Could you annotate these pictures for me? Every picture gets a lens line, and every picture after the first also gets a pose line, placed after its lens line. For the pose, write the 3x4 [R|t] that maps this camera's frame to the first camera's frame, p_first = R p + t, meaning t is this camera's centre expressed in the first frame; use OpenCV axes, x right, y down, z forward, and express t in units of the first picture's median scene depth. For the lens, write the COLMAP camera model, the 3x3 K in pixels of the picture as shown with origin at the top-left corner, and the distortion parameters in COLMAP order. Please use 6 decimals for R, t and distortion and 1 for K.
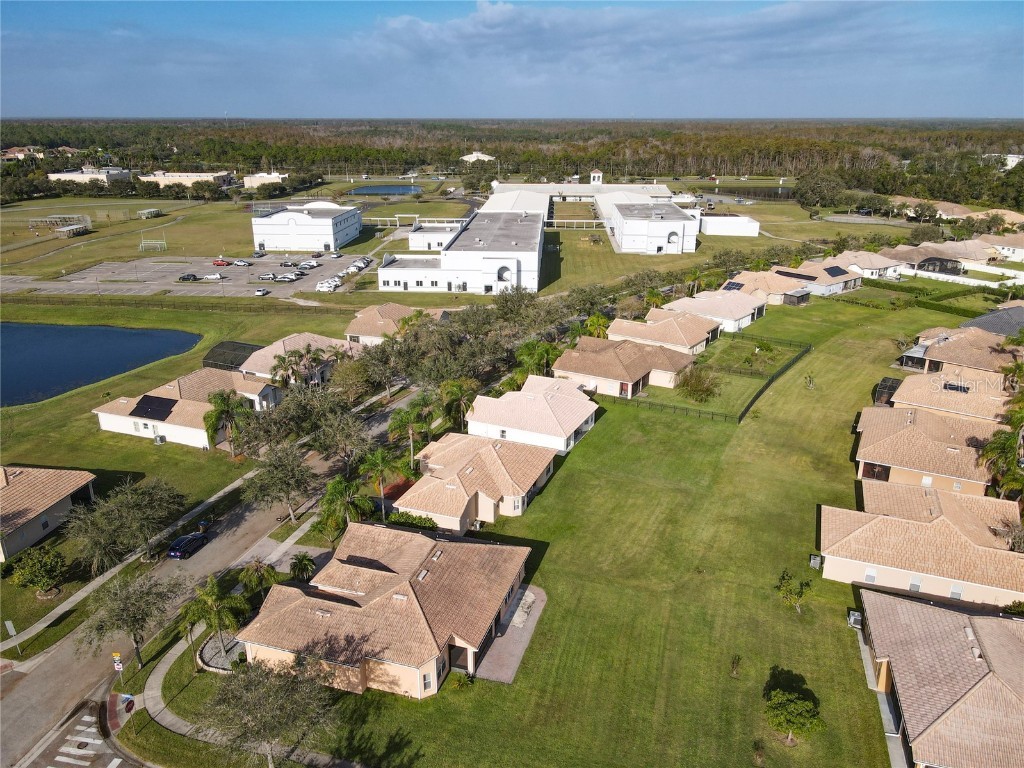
lens RADIAL K [[751.8, 0, 508.3], [0, 751.8, 387.2], [0, 0, 1]] dist [0.003529, 0.018786]
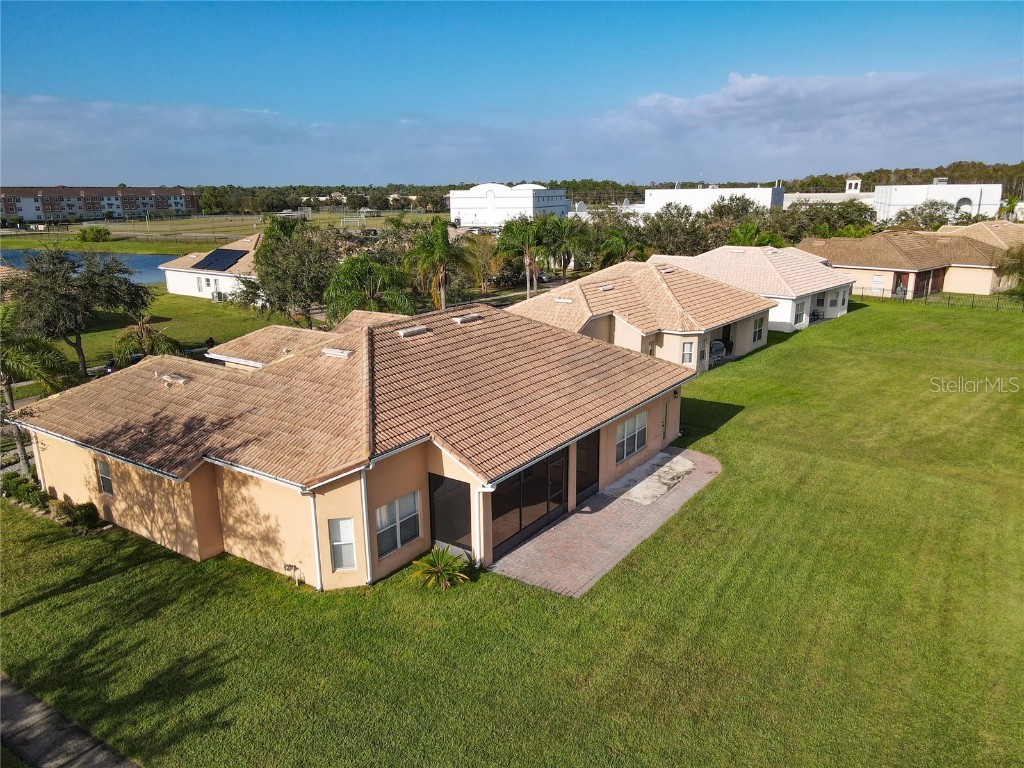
lens RADIAL K [[751.8, 0, 508.3], [0, 751.8, 387.2], [0, 0, 1]] dist [0.003529, 0.018786]
pose [[0.953432, 0.062794, -0.294999, 0.032164], [-0.088408, 0.993310, -0.074296, 0.151171], [0.288360, 0.096916, 0.952605, 0.301625]]
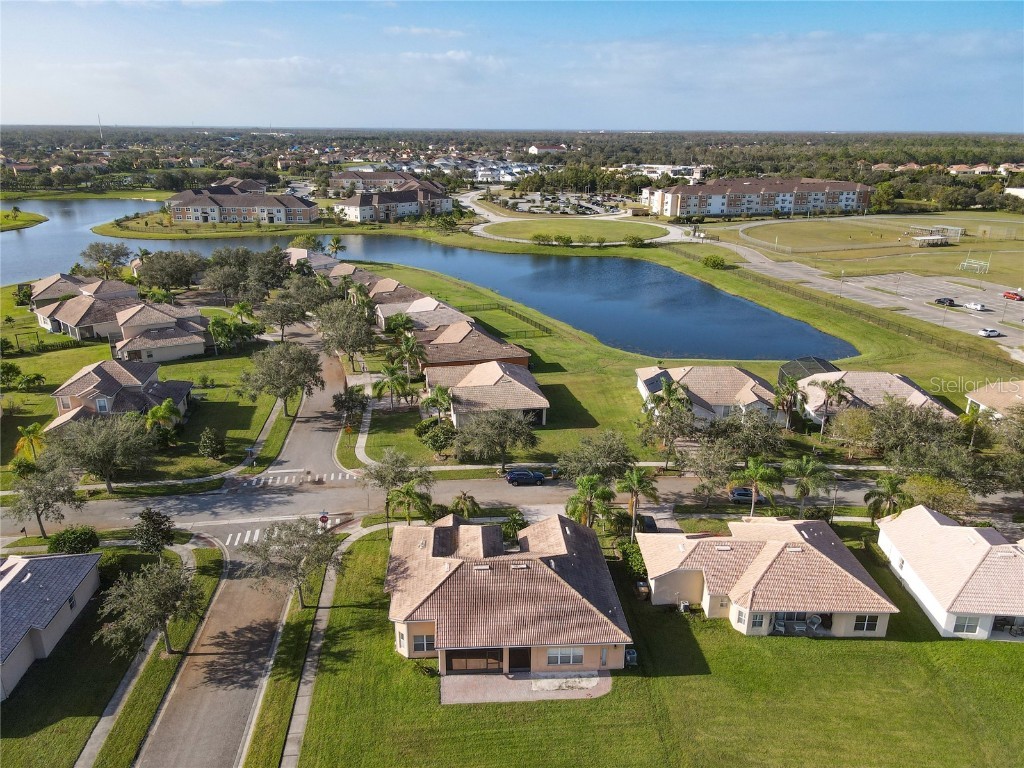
lens RADIAL K [[751.8, 0, 508.3], [0, 751.8, 387.2], [0, 0, 1]] dist [0.003529, 0.018786]
pose [[0.357961, 0.308345, -0.881355, 0.346581], [-0.323709, 0.926344, 0.192610, -0.086353], [0.875829, 0.216356, 0.431410, 0.268508]]
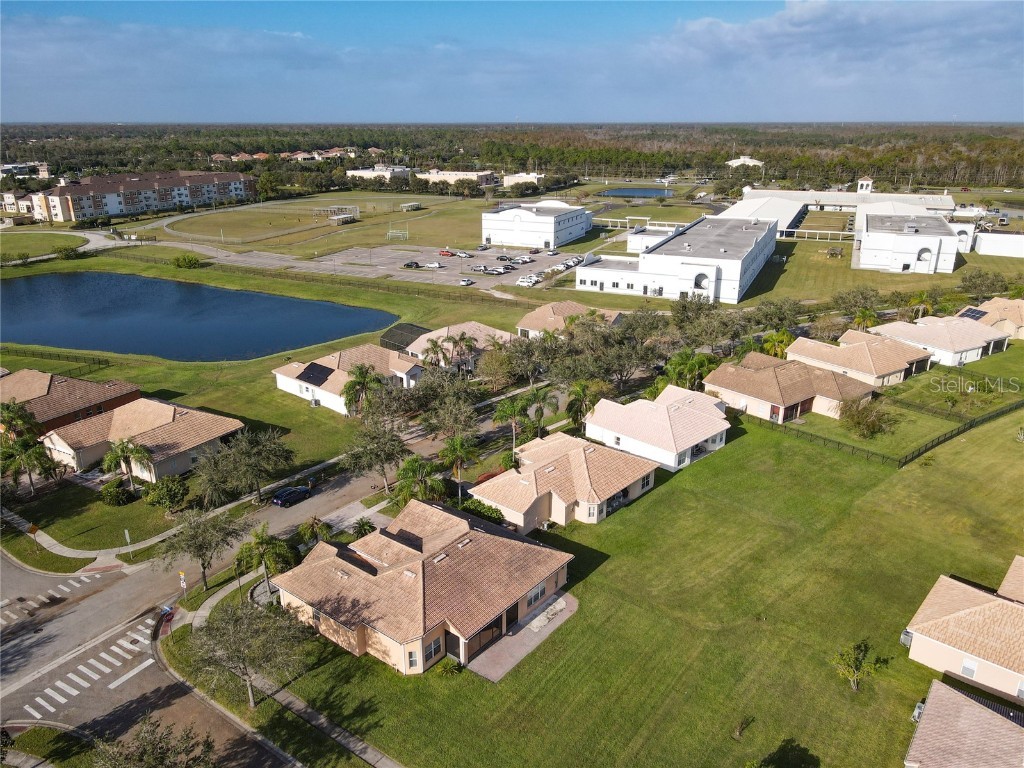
lens RADIAL K [[751.8, 0, 508.3], [0, 751.8, 387.2], [0, 0, 1]] dist [0.003529, 0.018786]
pose [[0.936525, 0.116645, -0.330628, 0.139080], [-0.118339, 0.992859, 0.015074, -0.003284], [0.330025, 0.025009, 0.943641, 0.030572]]
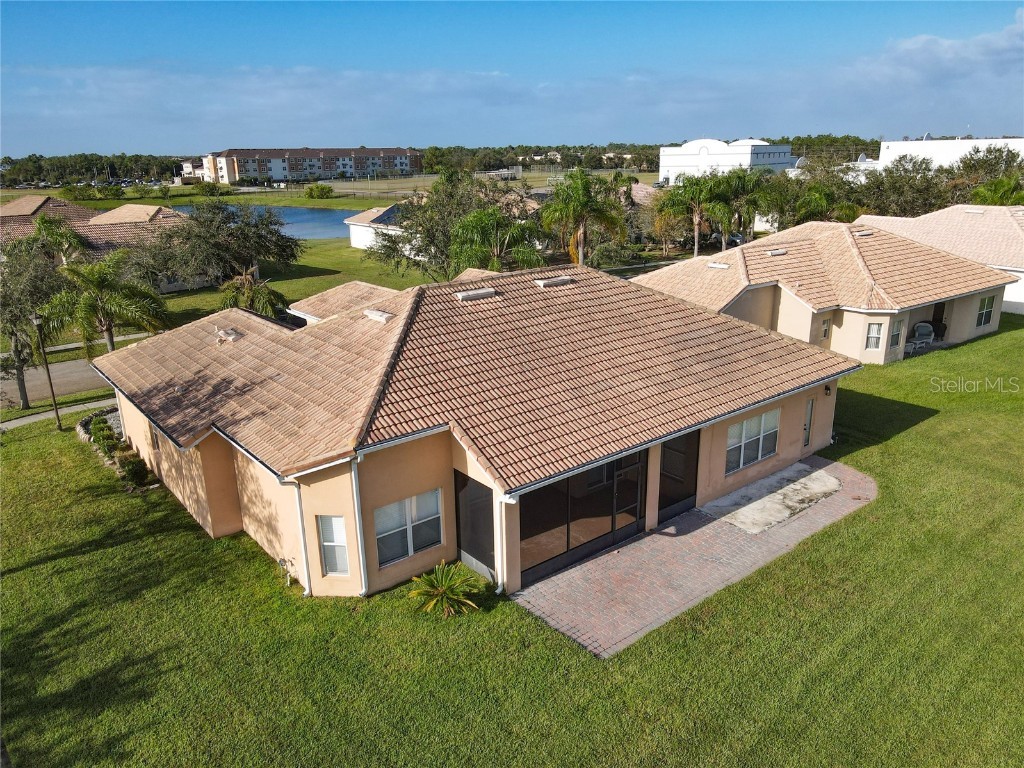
lens RADIAL K [[751.8, 0, 508.3], [0, 751.8, 387.2], [0, 0, 1]] dist [0.003529, 0.018786]
pose [[0.831074, 0.146837, -0.536428, 0.047478], [-0.167955, 0.985748, 0.009620, 0.140970], [0.530195, 0.082101, 0.843891, 0.349201]]
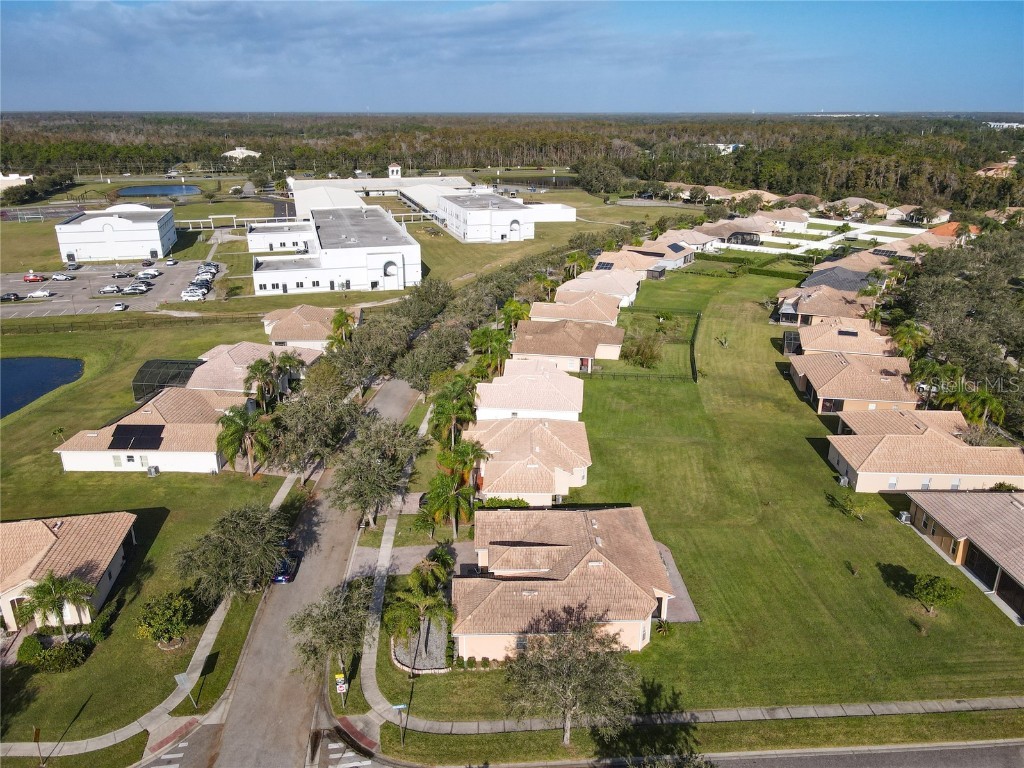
lens RADIAL K [[751.8, 0, 508.3], [0, 751.8, 387.2], [0, 0, 1]] dist [0.003529, 0.018786]
pose [[0.944534, -0.113705, 0.308103, -0.263240], [0.111574, 0.993452, 0.024587, -0.003260], [-0.308881, 0.011153, 0.951035, 0.013680]]
